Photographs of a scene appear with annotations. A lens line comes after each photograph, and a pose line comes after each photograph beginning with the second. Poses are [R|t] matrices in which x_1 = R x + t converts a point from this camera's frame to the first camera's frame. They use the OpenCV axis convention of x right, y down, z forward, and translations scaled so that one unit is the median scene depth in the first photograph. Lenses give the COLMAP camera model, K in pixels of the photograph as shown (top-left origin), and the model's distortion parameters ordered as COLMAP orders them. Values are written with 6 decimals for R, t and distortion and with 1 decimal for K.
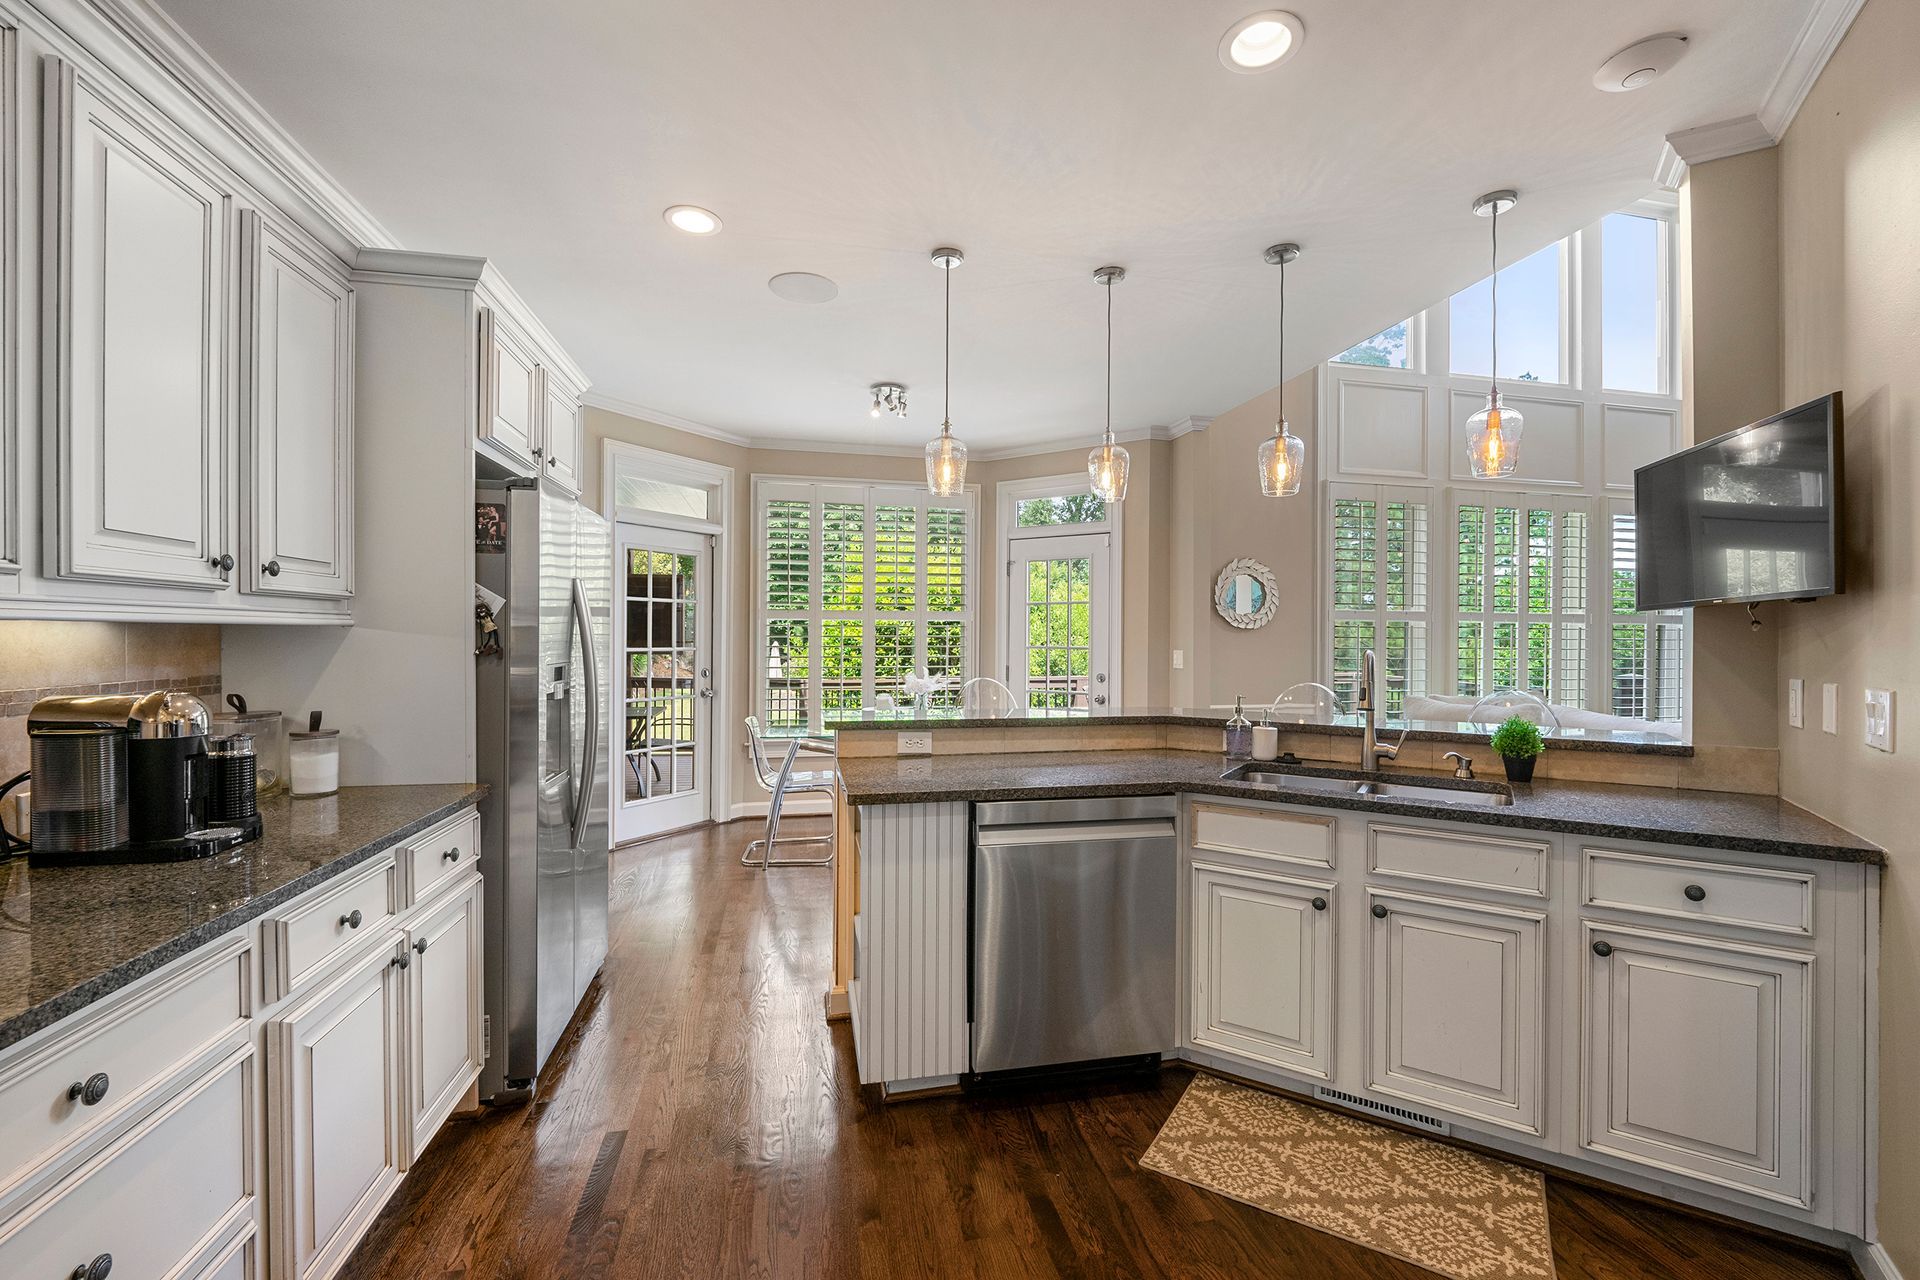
lens RADIAL K [[783.8, 0, 966.0], [0, 783.8, 639.1], [0, 0, 1]] dist [0.001074, -0.000998]
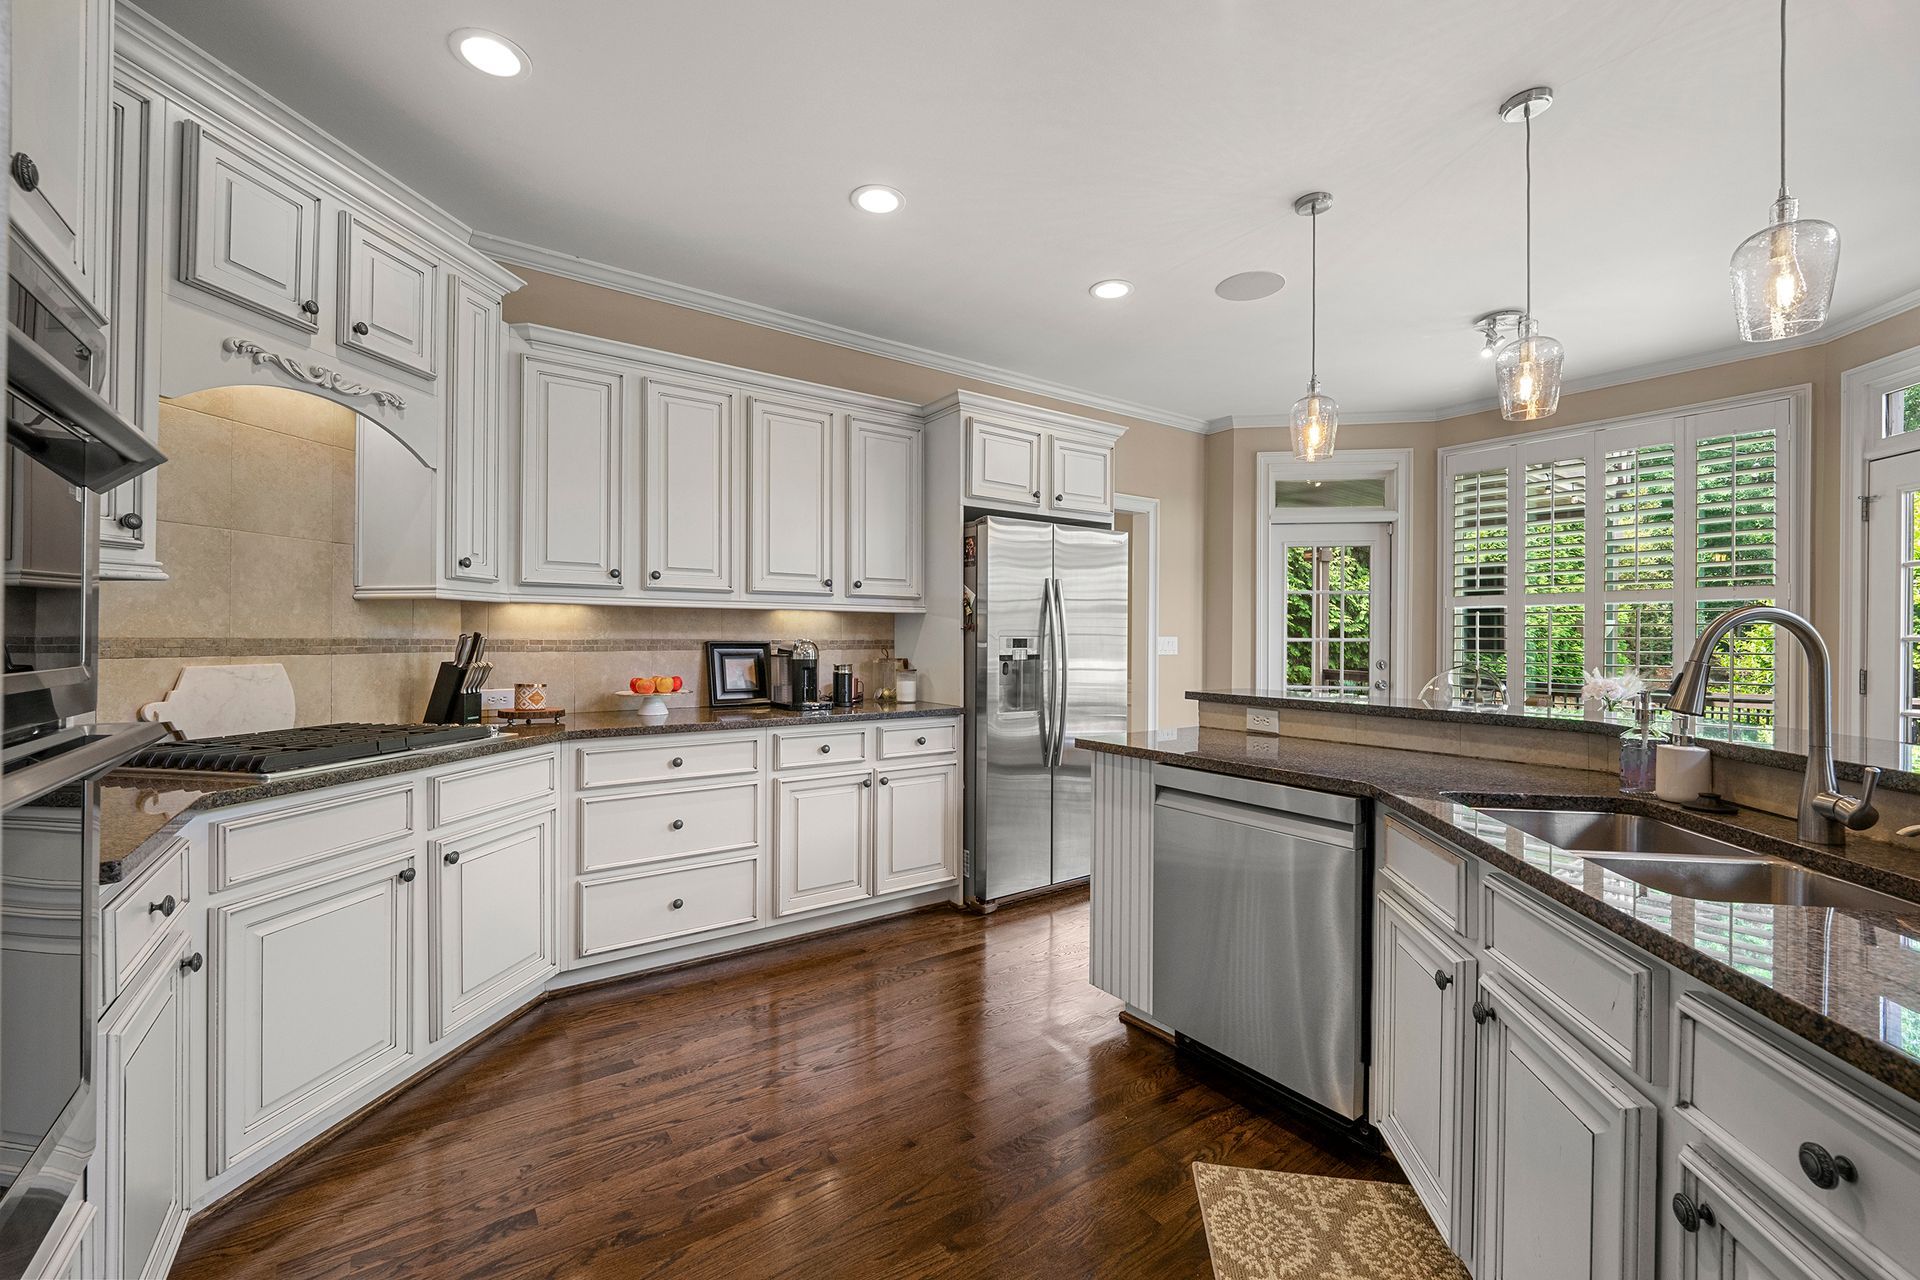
lens RADIAL K [[783.8, 0, 969.3], [0, 783.8, 635.5], [0, 0, 1]] dist [0.001074, -0.000998]
pose [[0.412900, -0.005287, -0.910761, 0.868111], [-0.006735, 0.999938, -0.008858, 0.047619], [0.910751, 0.009791, 0.412839, 0.332418]]
